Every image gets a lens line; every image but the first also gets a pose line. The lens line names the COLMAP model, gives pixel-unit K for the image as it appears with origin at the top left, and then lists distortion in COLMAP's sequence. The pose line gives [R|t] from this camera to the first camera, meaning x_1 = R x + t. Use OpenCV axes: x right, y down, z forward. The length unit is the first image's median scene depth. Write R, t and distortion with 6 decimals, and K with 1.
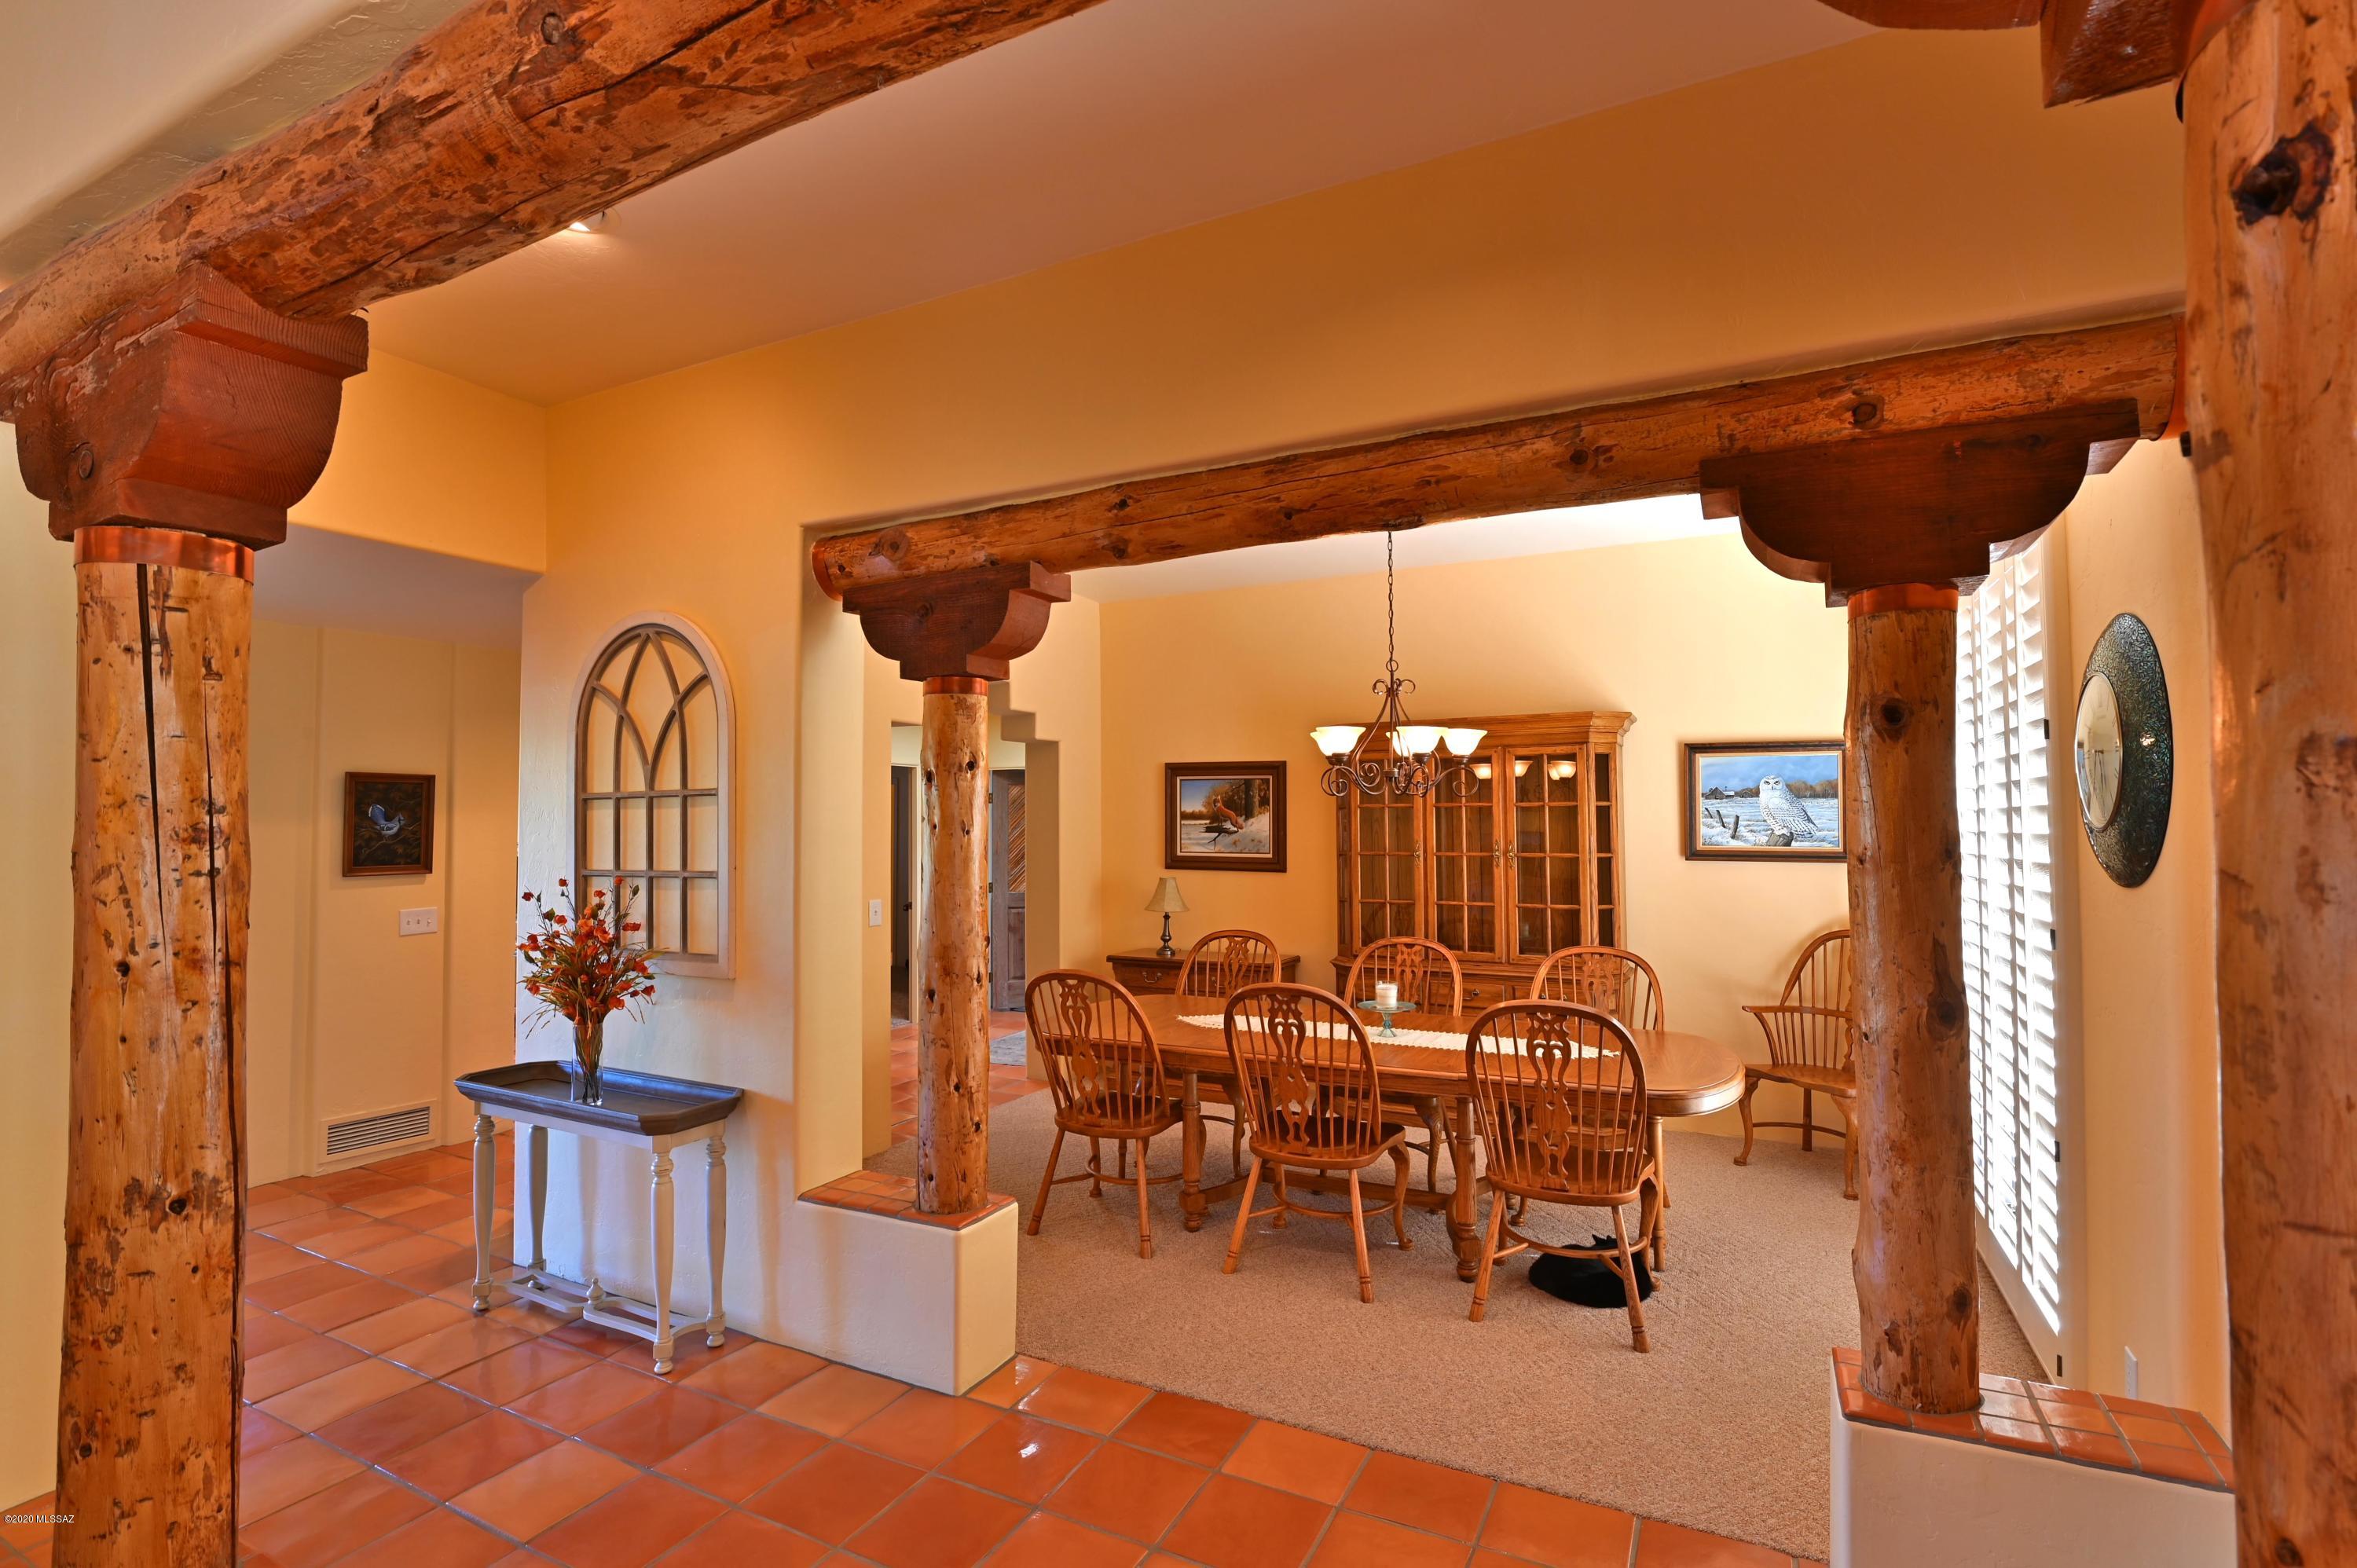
lens RADIAL K [[1096.2, 0, 1175.8], [0, 1096.2, 796.2], [0, 0, 1]] dist [-0.003882, -0.000549]
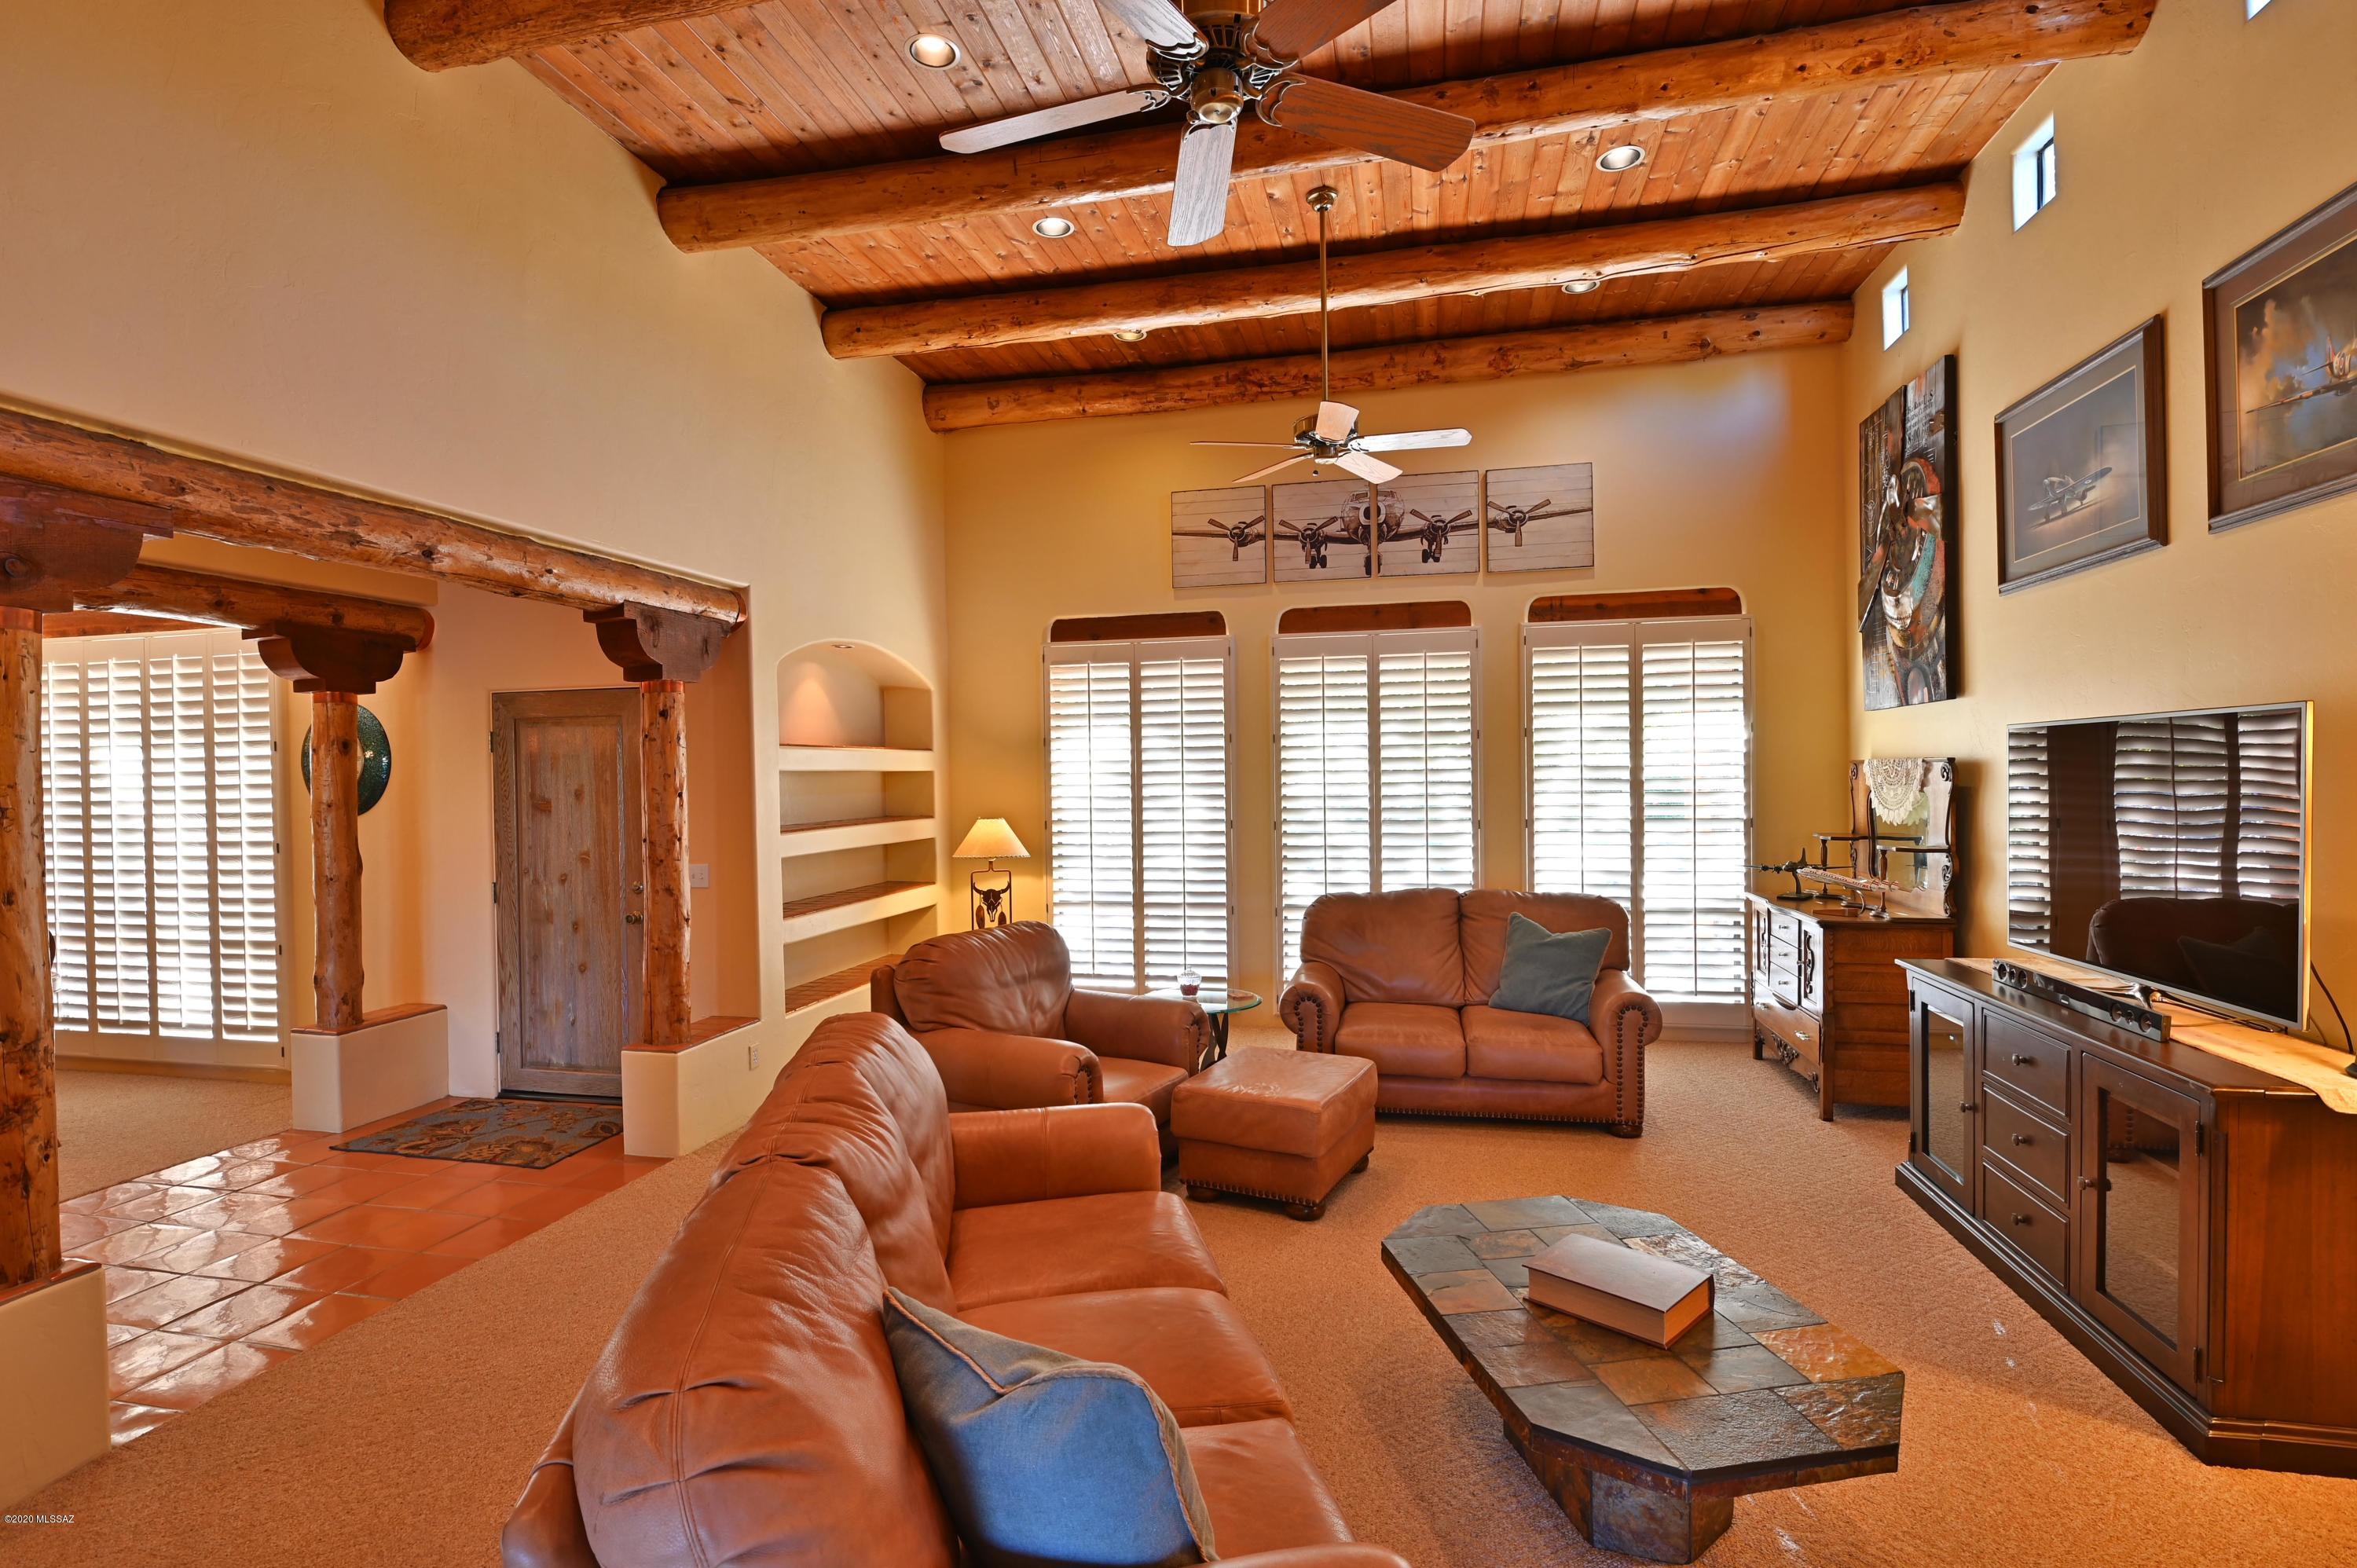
lens RADIAL K [[1096.2, 0, 1180.5], [0, 1096.2, 785.4], [0, 0, 1]] dist [-0.003882, -0.000549]
pose [[-0.253662, -0.005080, 0.967280, -2.179634], [-0.019546, 0.999809, 0.000125, -0.019886], [-0.967095, -0.018875, -0.253713, -0.191087]]
